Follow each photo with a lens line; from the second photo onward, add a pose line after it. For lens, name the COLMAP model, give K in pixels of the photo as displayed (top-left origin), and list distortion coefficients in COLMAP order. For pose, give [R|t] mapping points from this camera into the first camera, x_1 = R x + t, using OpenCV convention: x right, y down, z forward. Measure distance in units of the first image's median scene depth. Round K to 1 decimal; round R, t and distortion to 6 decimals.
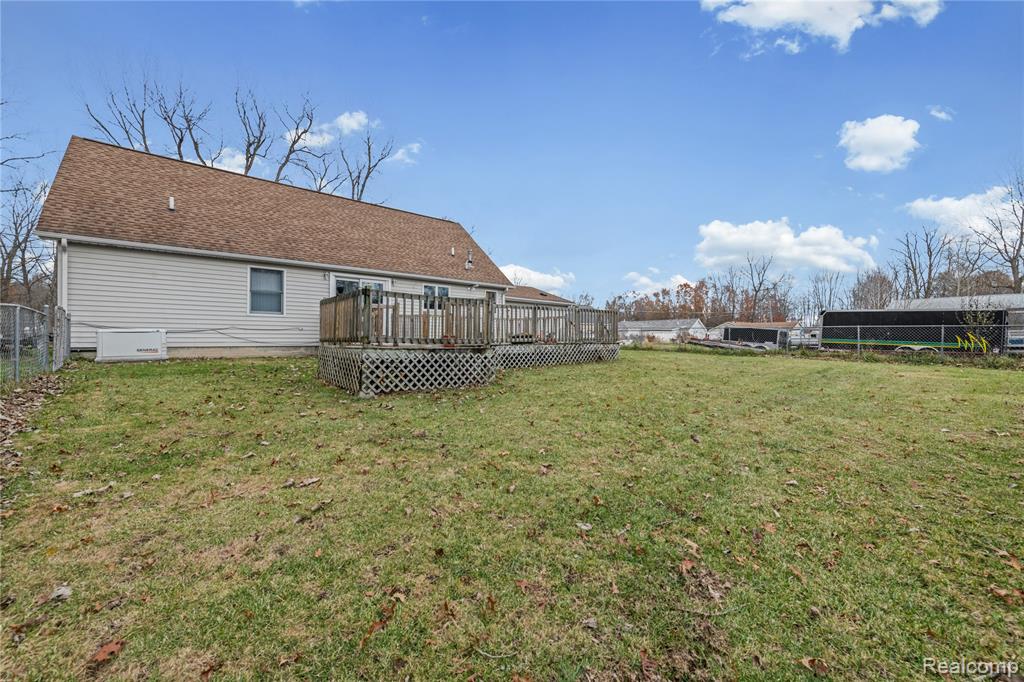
lens RADIAL K [[407.0, 0, 511.6], [0, 407.0, 342.4], [0, 0, 1]] dist [0.009994, -0.000322]
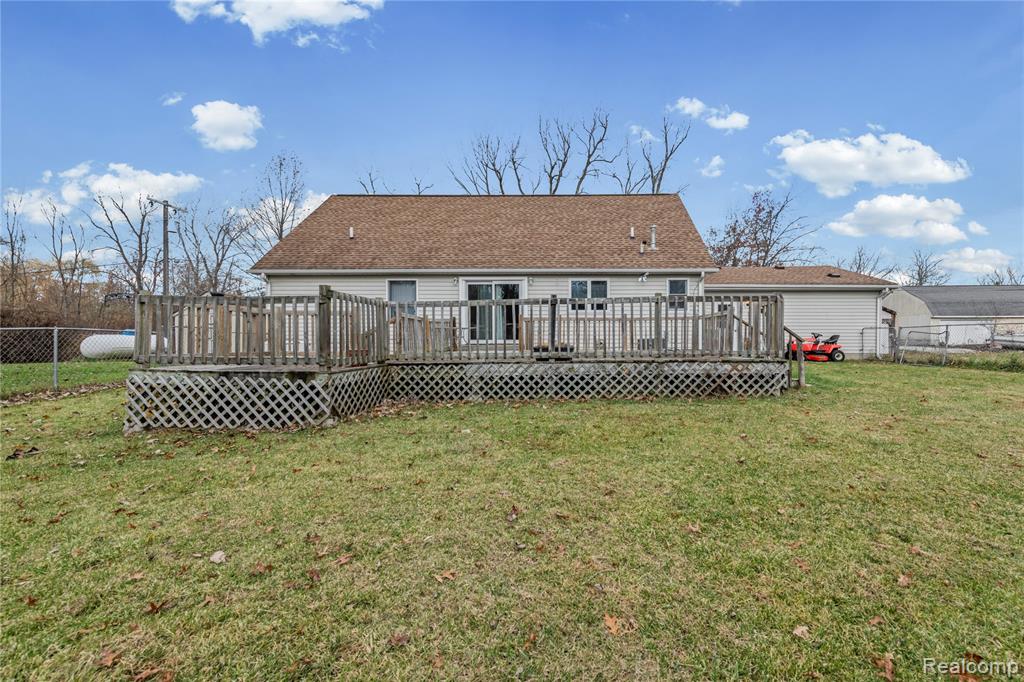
lens RADIAL K [[436.7, 0, 514.5], [0, 436.7, 344.2], [0, 0, 1]] dist [-0.004138, -0.000171]
pose [[0.751032, -0.005476, -0.660243, 0.414271], [0.000073, 0.999966, -0.008211, -0.015847], [0.660266, 0.006119, 0.751007, 0.461983]]
